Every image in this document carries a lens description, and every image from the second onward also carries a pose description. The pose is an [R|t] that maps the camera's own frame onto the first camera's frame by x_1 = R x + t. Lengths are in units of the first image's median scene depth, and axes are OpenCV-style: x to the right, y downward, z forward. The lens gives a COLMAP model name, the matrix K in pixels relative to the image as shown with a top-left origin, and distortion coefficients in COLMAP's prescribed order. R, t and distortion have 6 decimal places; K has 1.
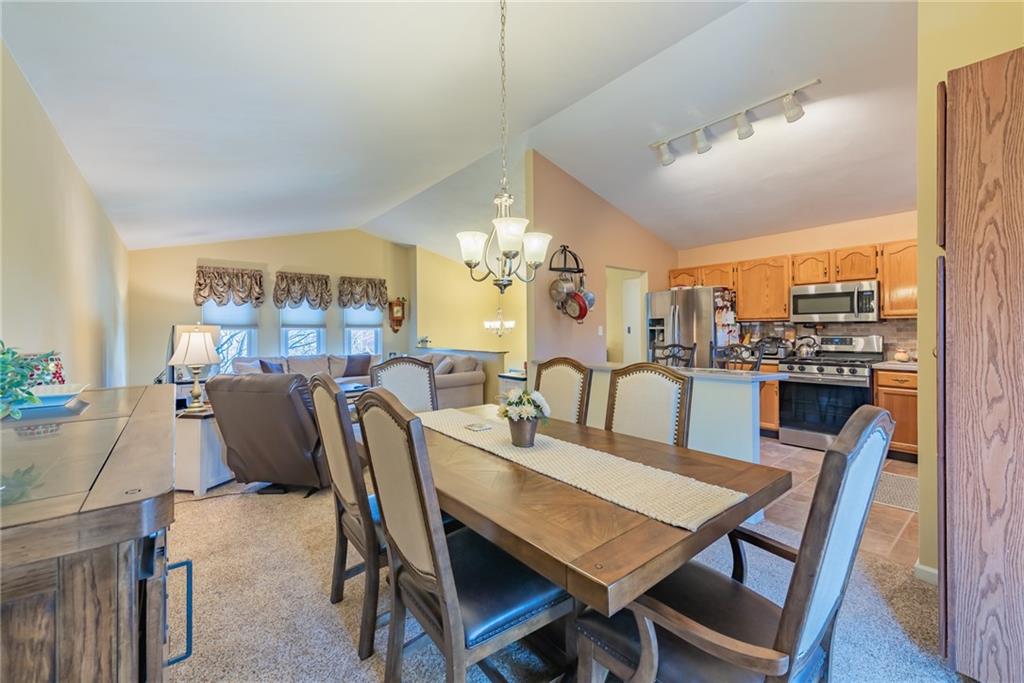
lens RADIAL K [[416.1, 0, 511.4], [0, 416.1, 320.2], [0, 0, 1]] dist [-0.000824, -0.000072]
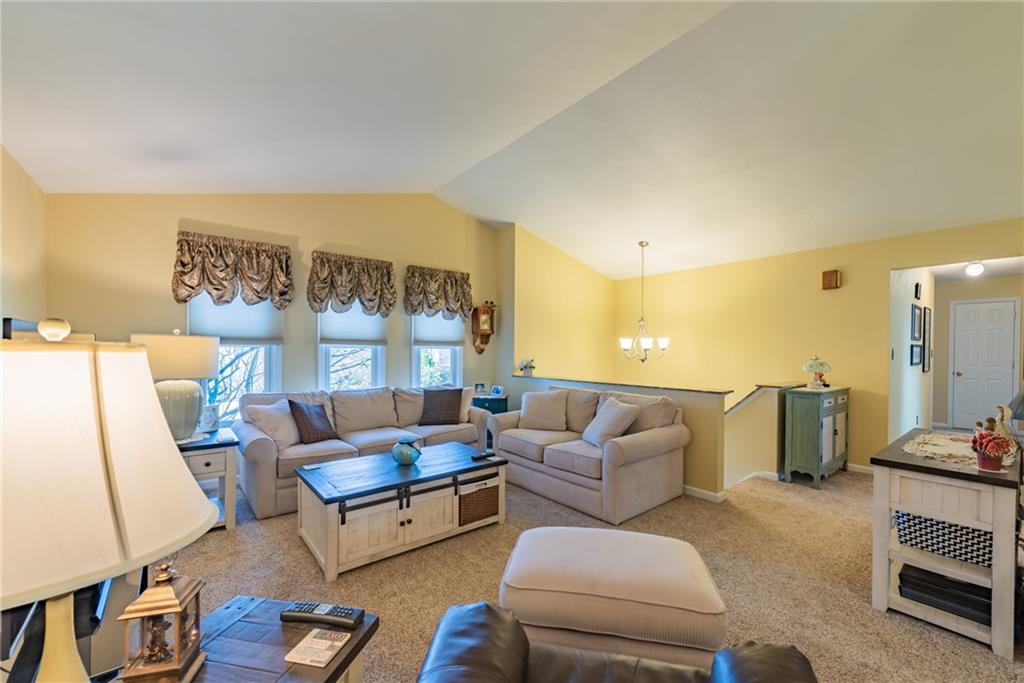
lens RADIAL K [[408.0, 0, 508.7], [0, 408.0, 344.6], [0, 0, 1]] dist [0.001215, -0.004226]
pose [[0.999931, 0.011771, 0.000022, -0.266816], [-0.011771, 0.999897, 0.008215, 0.010796], [0.000074, -0.008214, 0.999966, 0.388224]]
